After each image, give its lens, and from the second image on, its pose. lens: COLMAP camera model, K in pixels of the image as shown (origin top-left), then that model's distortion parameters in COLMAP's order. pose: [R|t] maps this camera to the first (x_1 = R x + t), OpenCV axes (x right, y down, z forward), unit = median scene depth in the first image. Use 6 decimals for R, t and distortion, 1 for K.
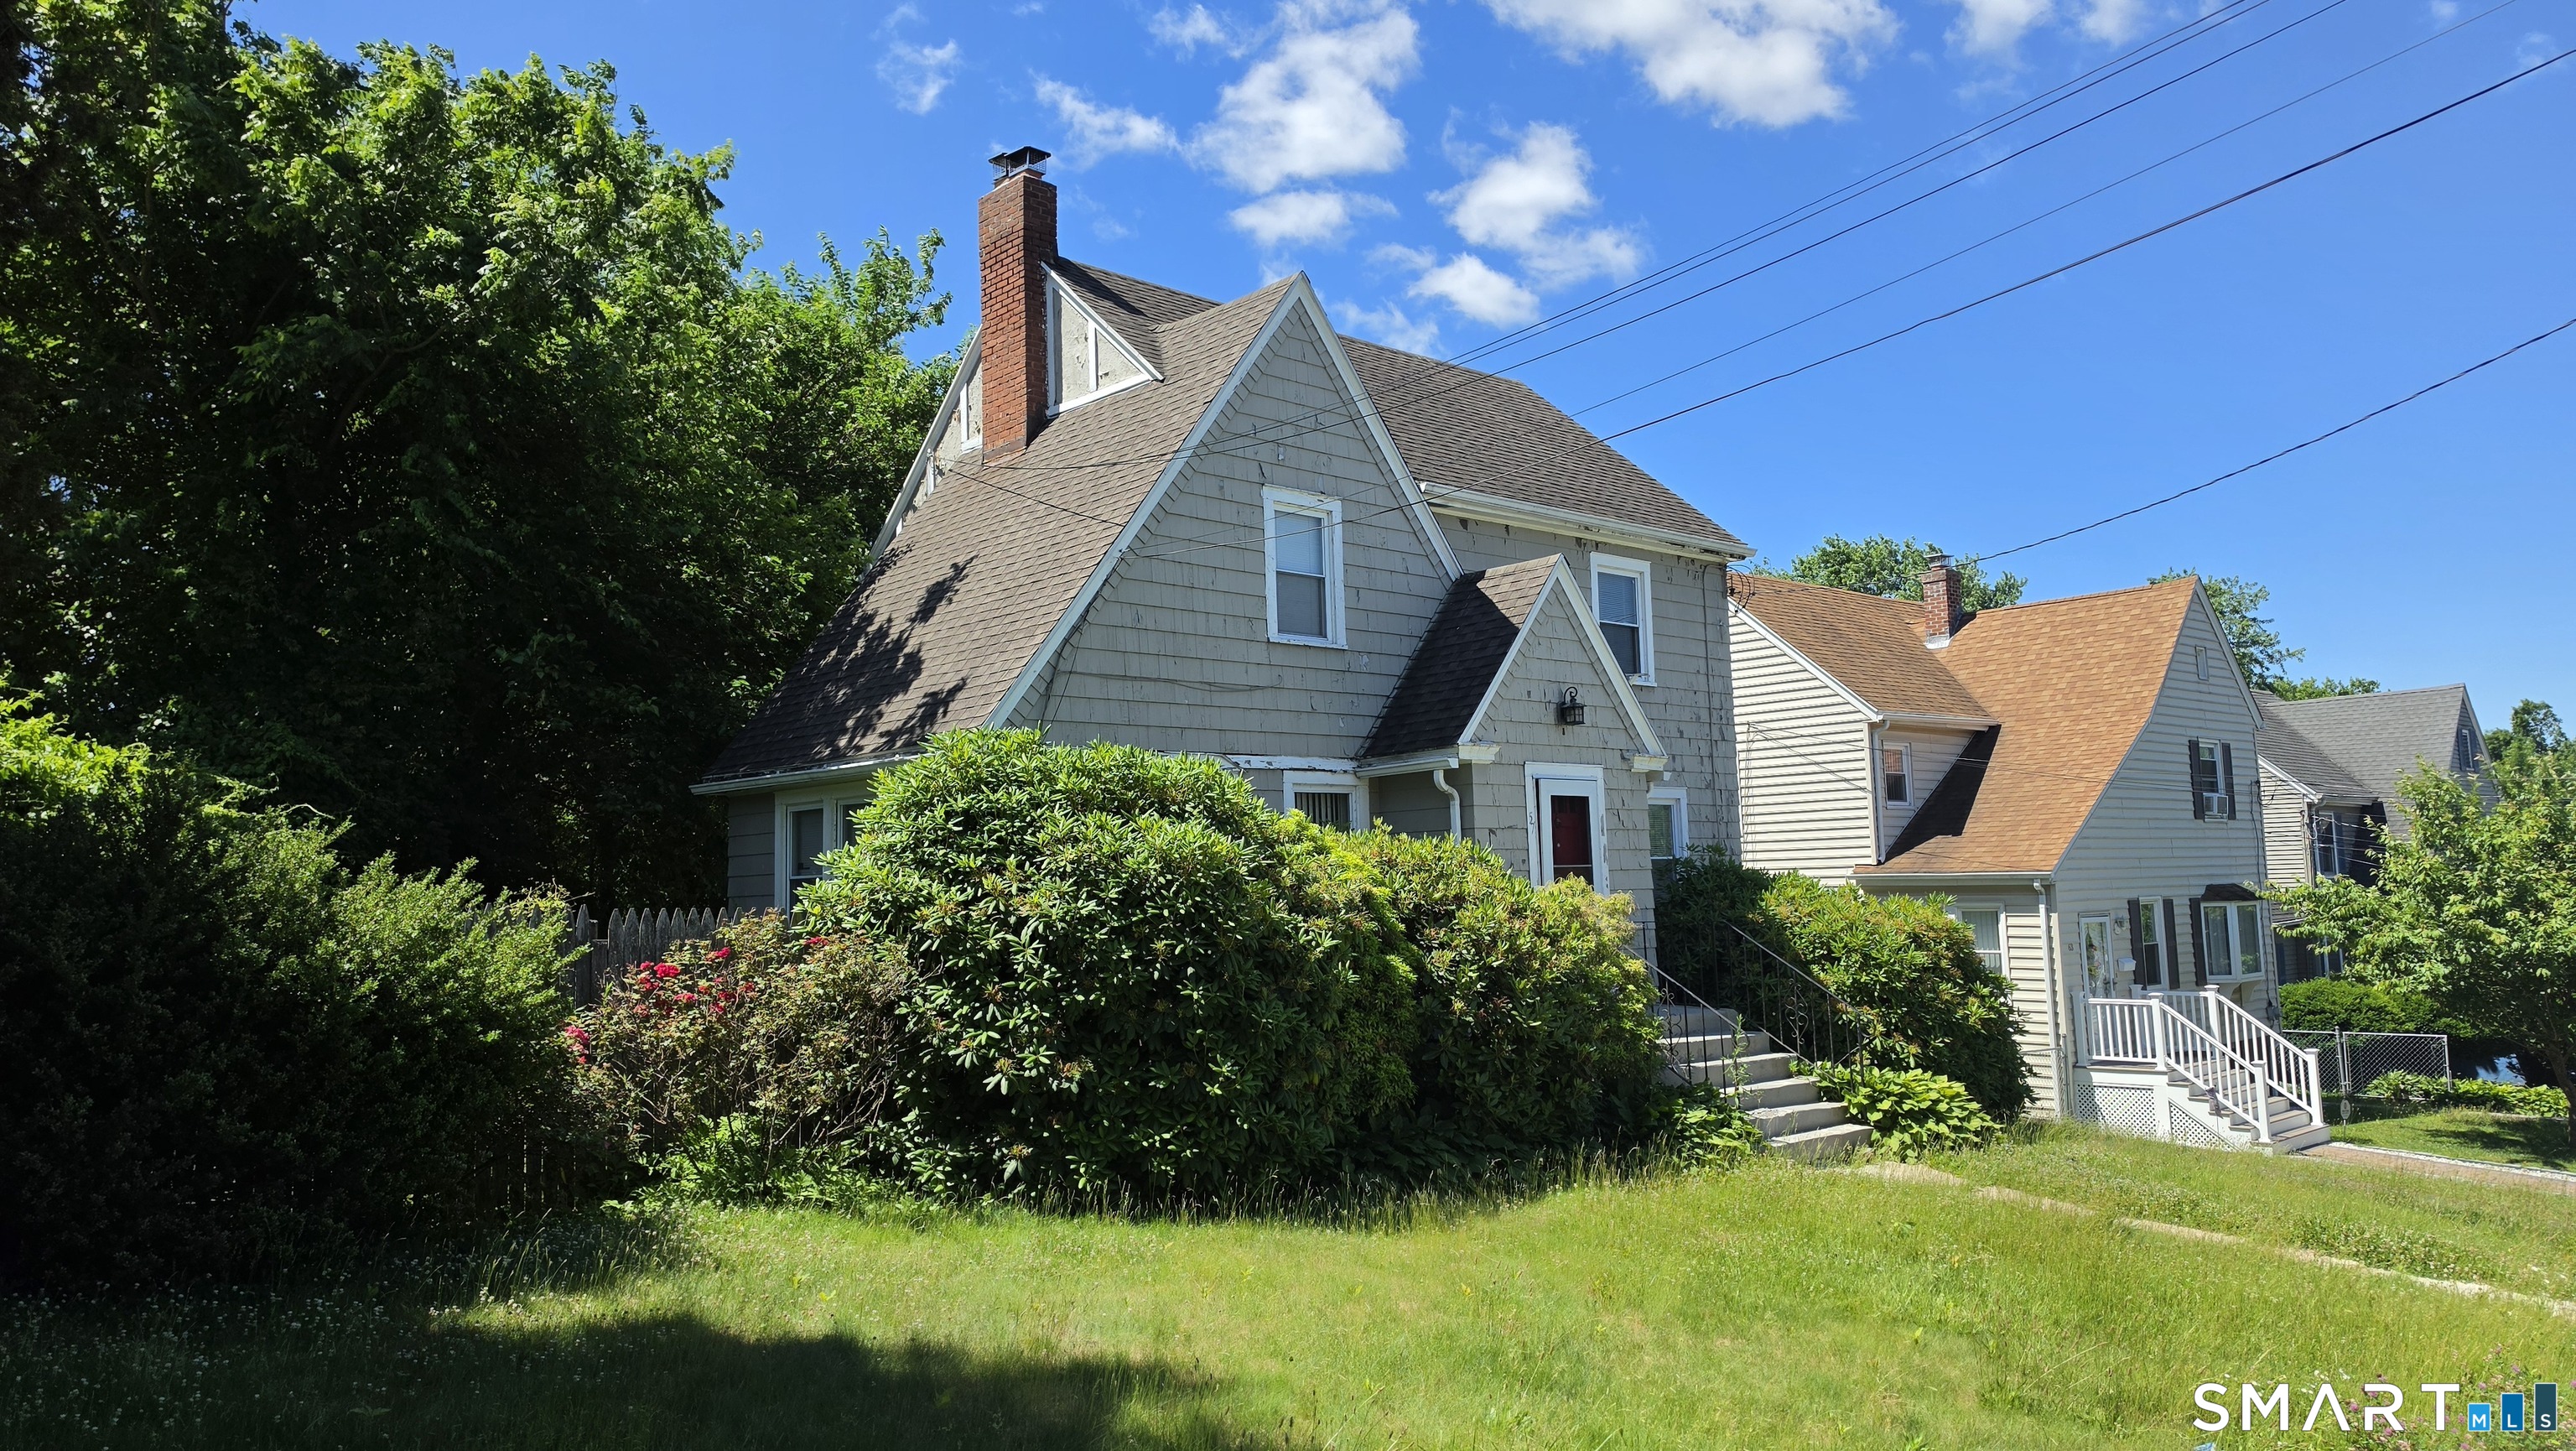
lens RADIAL K [[1788.9, 0, 1288.0], [0, 1788.9, 725.5], [0, 0, 1]] dist [0.068079, -0.092880]
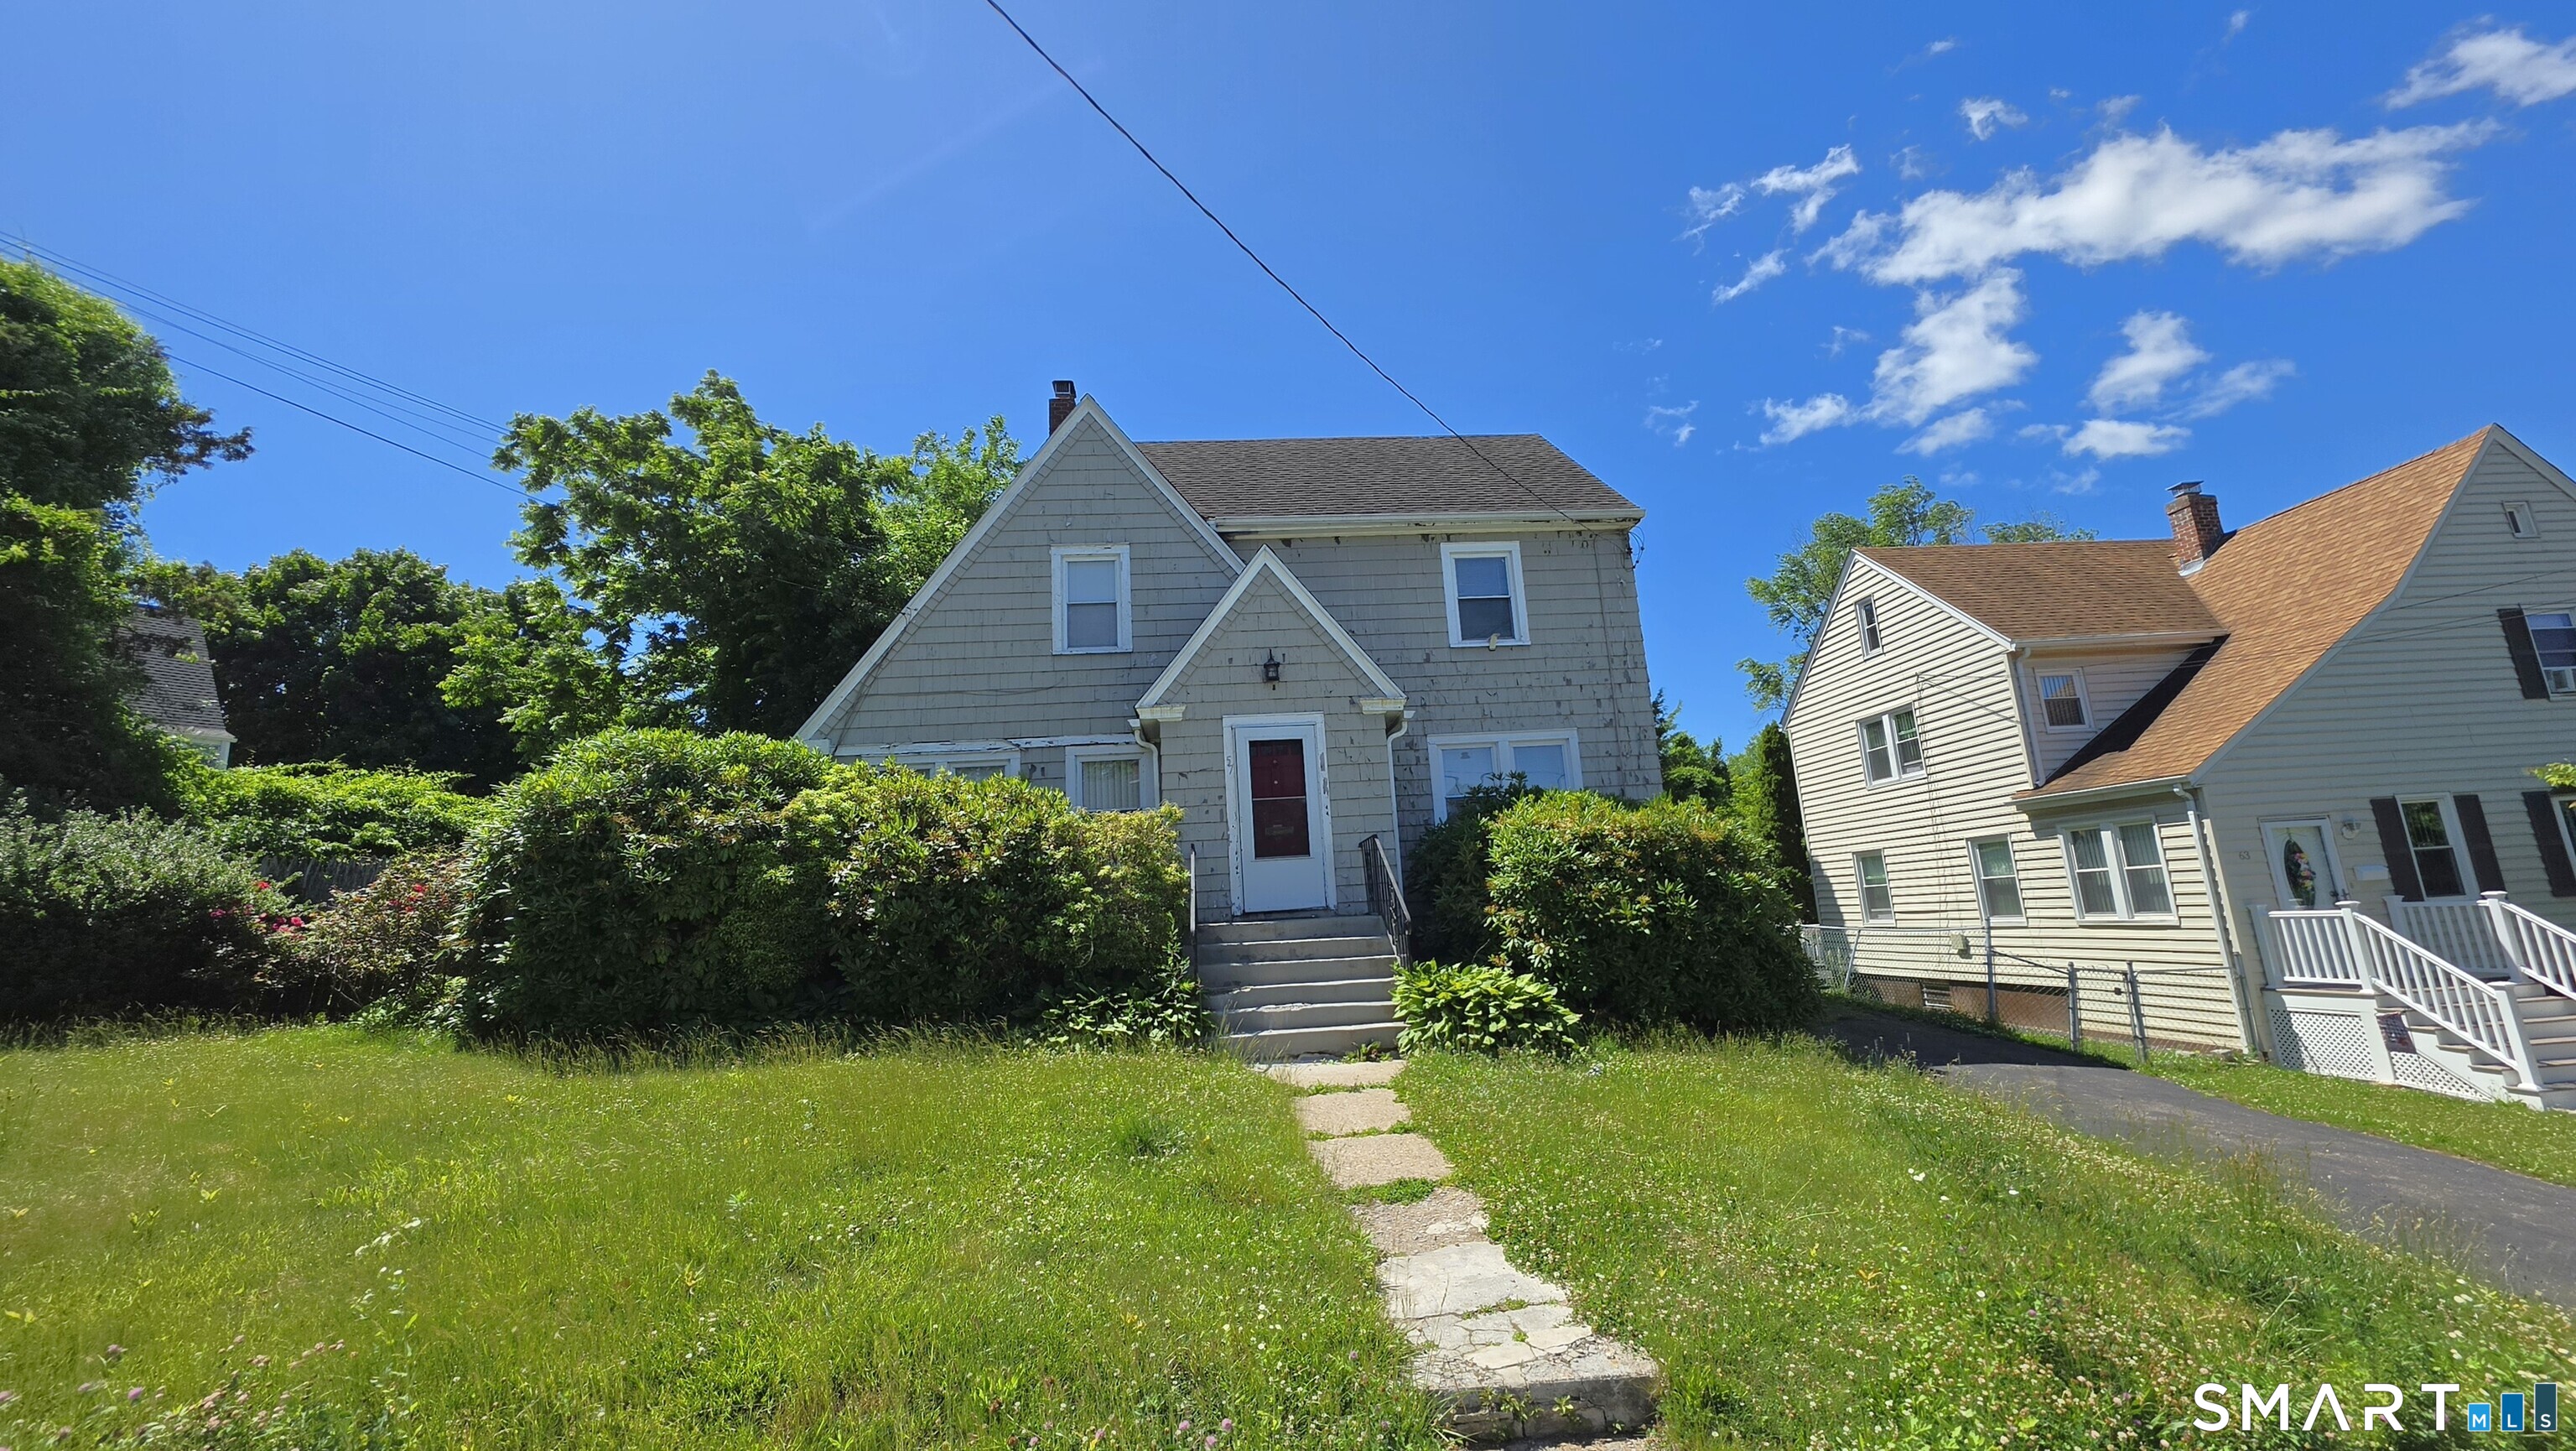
lens RADIAL K [[1038.6, 0, 1283.1], [0, 1038.6, 722.6], [0, 0, 1]] dist [-0.003953, 0.000170]
pose [[0.788122, -0.137658, -0.599928, 0.469565], [0.094593, 0.990180, -0.102939, 0.081072], [0.608207, 0.024379, 0.793404, 0.370916]]
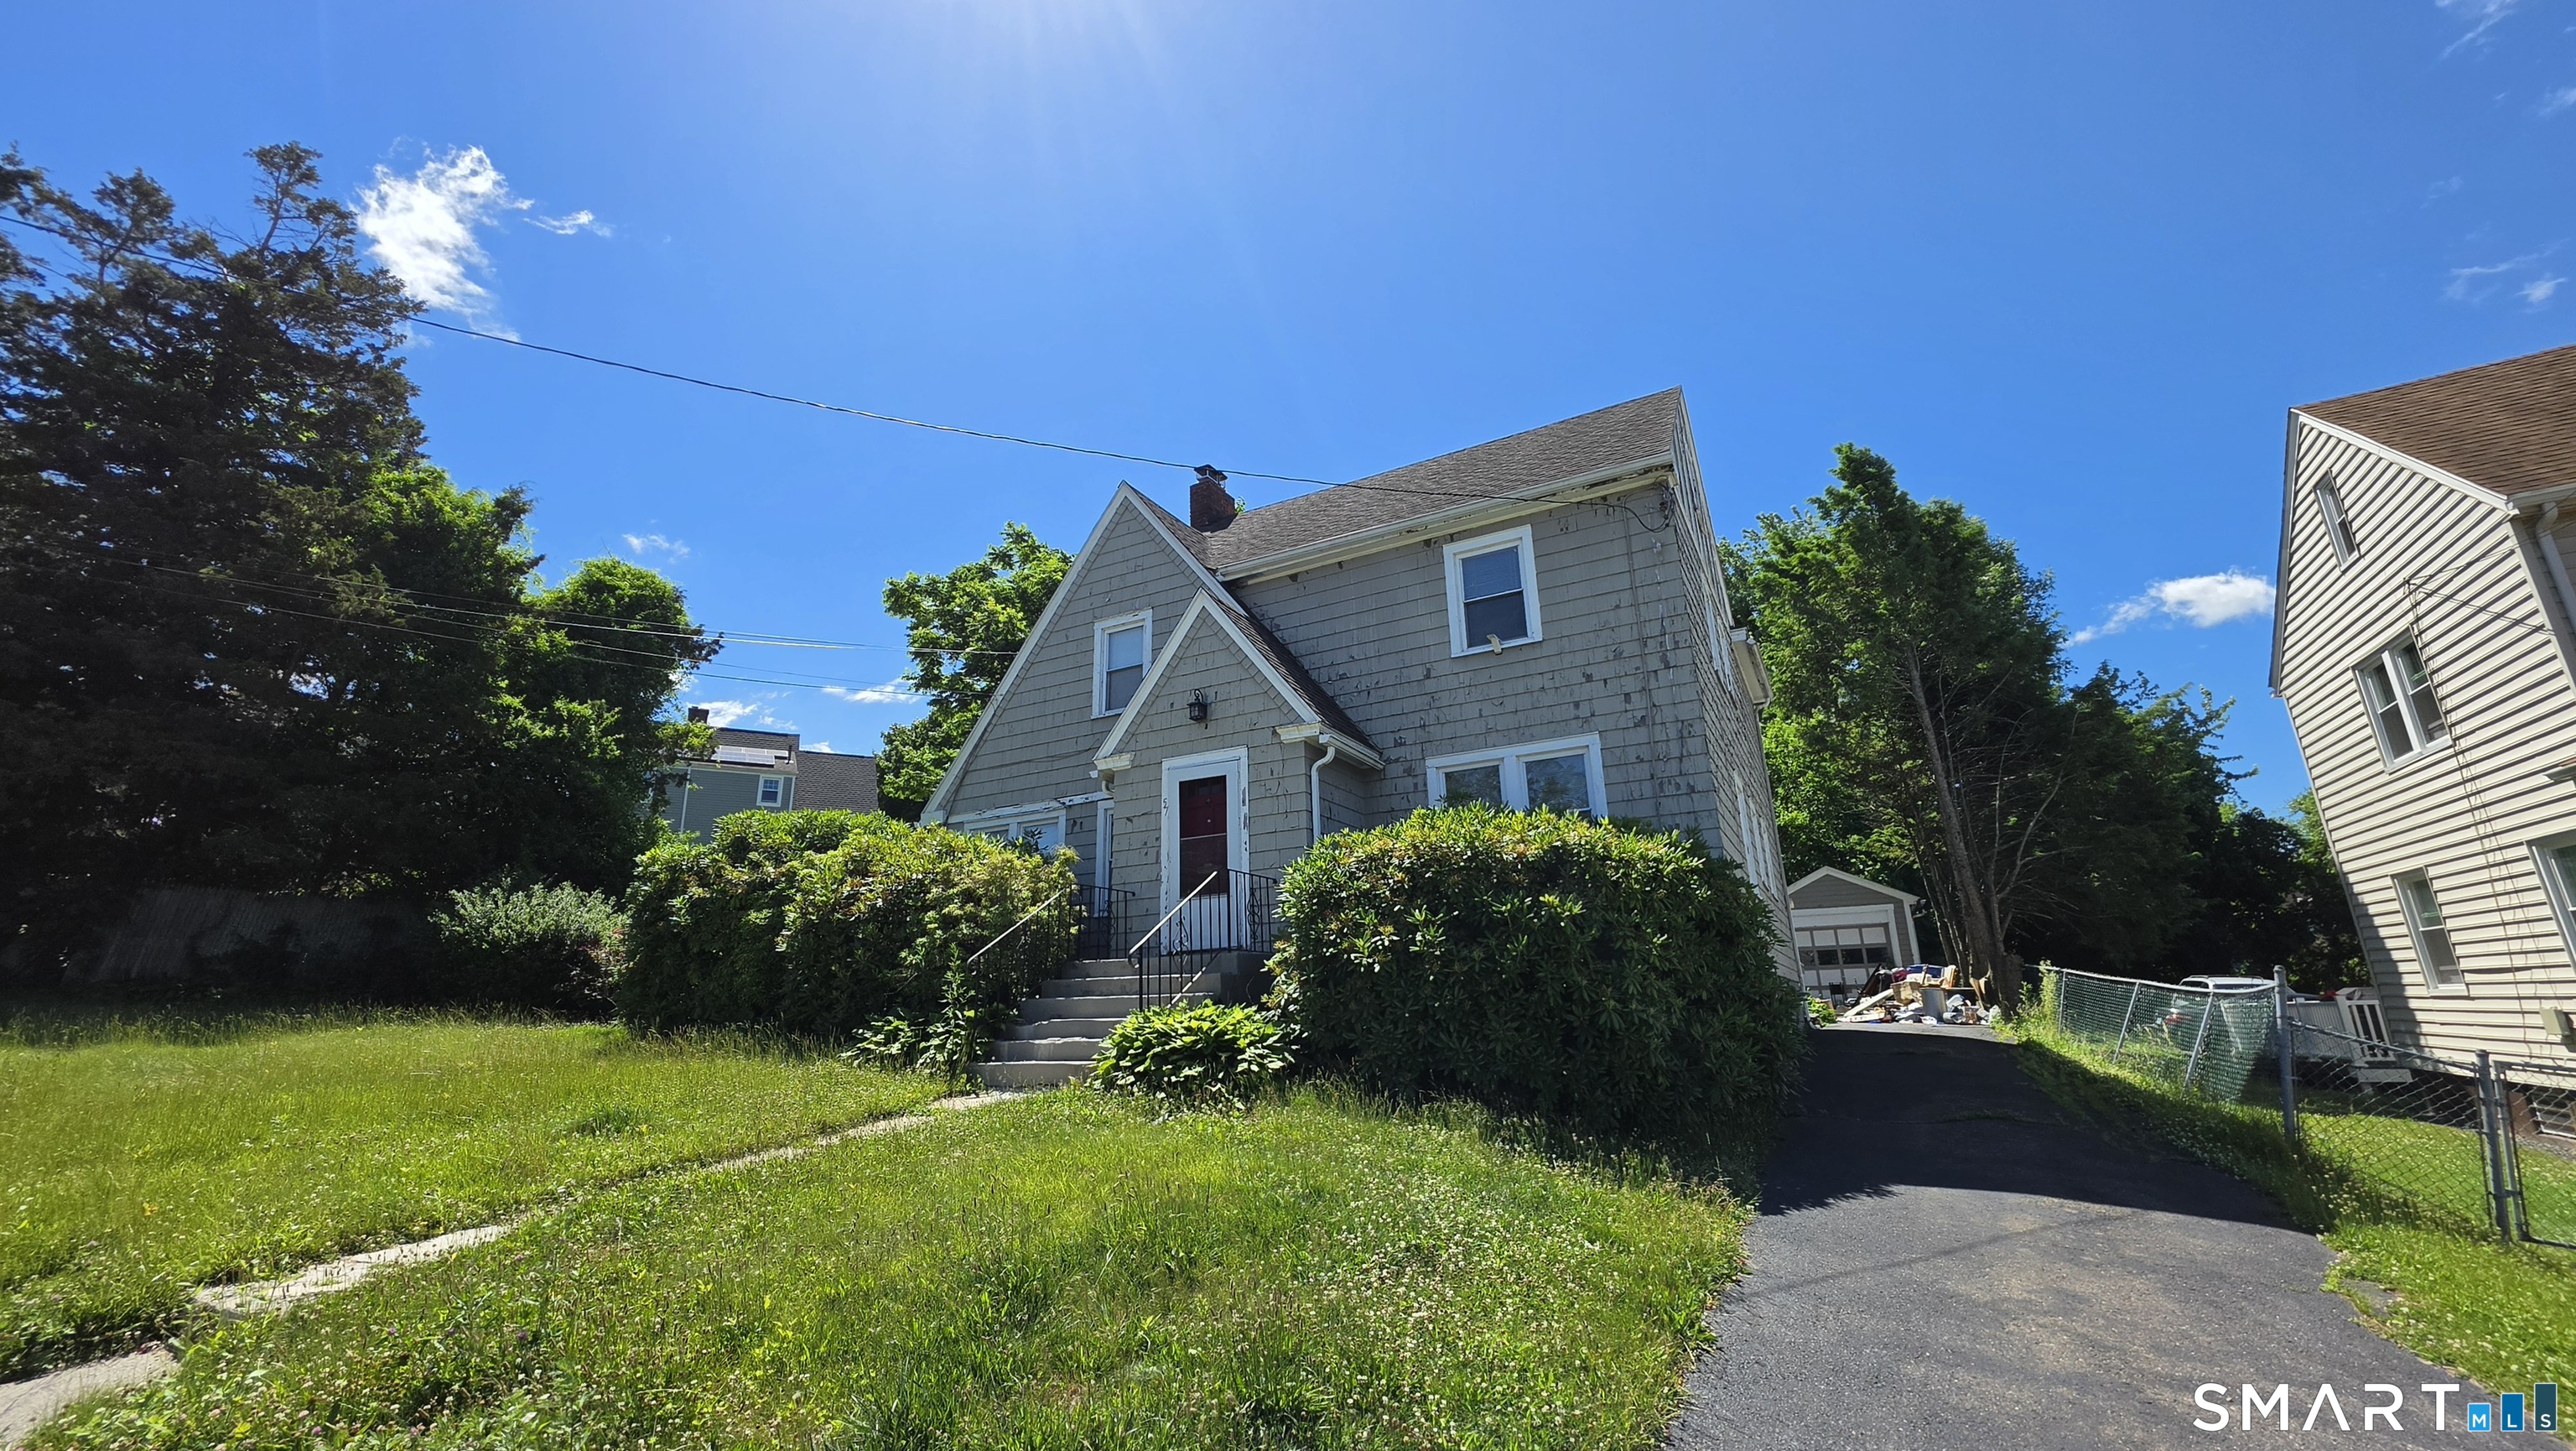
lens RADIAL K [[1038.6, 0, 1283.1], [0, 1038.6, 722.6], [0, 0, 1]] dist [-0.003953, 0.000170]
pose [[0.325485, -0.244485, -0.913393, 0.662864], [0.106813, 0.969318, -0.221391, 0.131828], [0.939495, -0.025503, 0.341613, 0.664404]]
